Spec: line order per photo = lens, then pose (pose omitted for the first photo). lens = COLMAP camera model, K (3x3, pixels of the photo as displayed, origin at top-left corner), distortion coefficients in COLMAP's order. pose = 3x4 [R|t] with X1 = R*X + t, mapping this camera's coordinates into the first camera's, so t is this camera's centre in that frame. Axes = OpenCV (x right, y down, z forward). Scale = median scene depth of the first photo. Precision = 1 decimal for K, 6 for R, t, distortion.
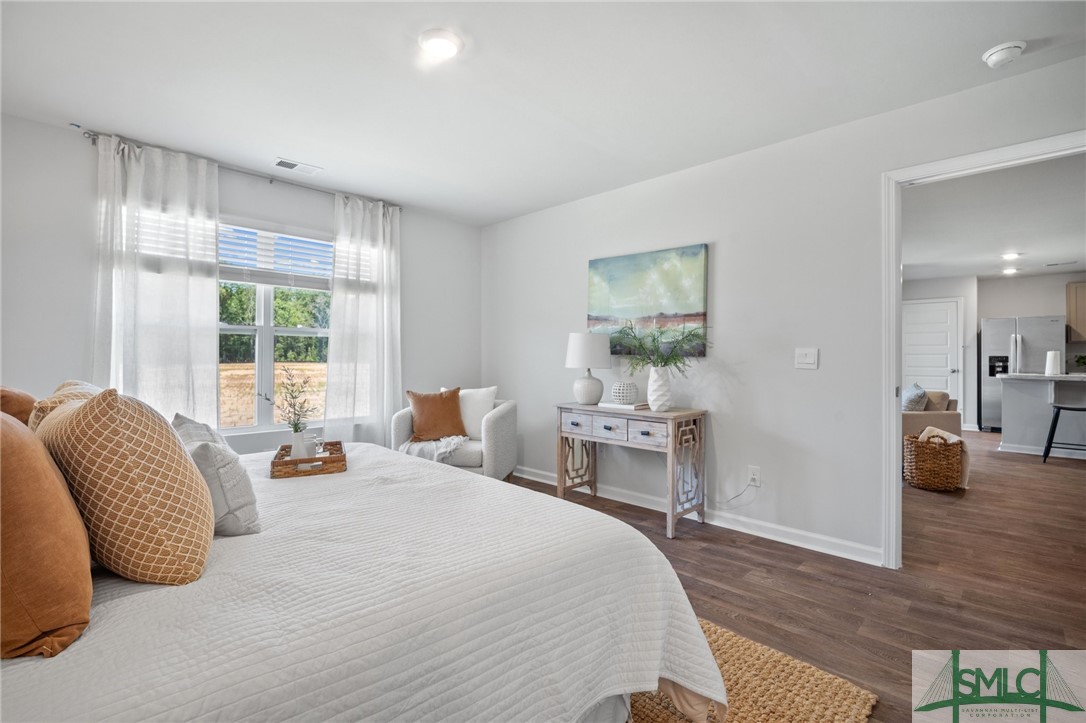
lens RADIAL K [[488.8, 0, 543.0], [0, 488.8, 361.5], [0, 0, 1]] dist [0.030322, 0.000273]
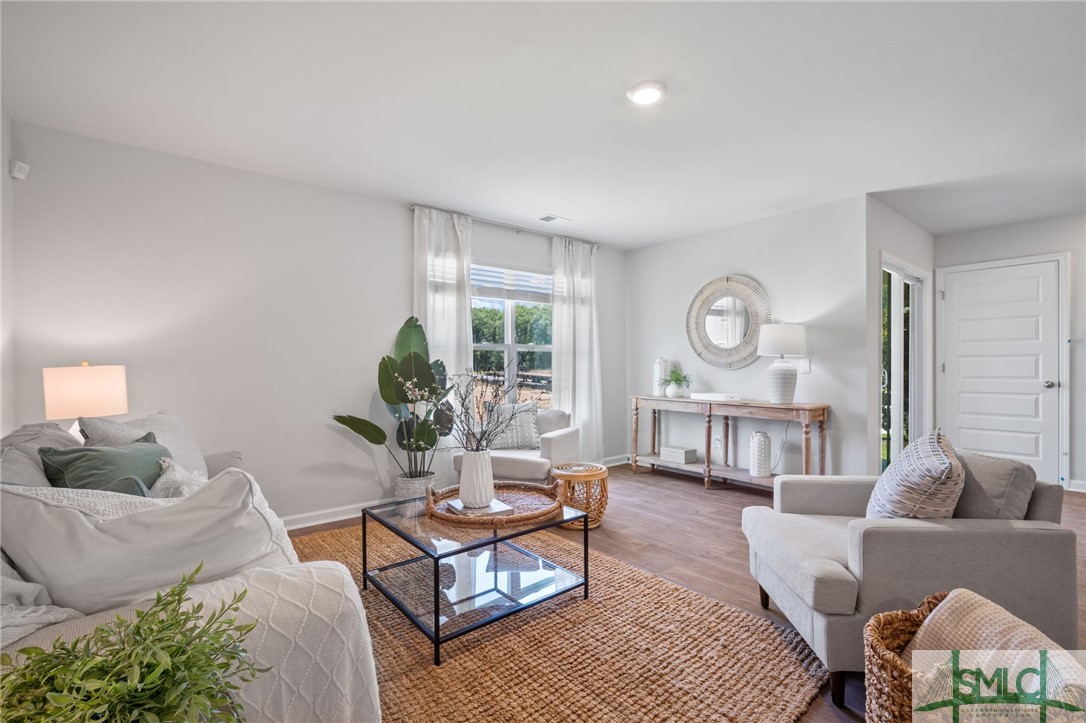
lens RADIAL K [[488.8, 0, 543.0], [0, 488.8, 361.5], [0, 0, 1]] dist [0.030322, 0.000273]
pose [[0.998728, -0.008625, -0.049682, -0.414612], [0.008548, 0.999962, -0.001750, -0.023516], [0.049695, 0.001323, 0.998764, -0.261478]]
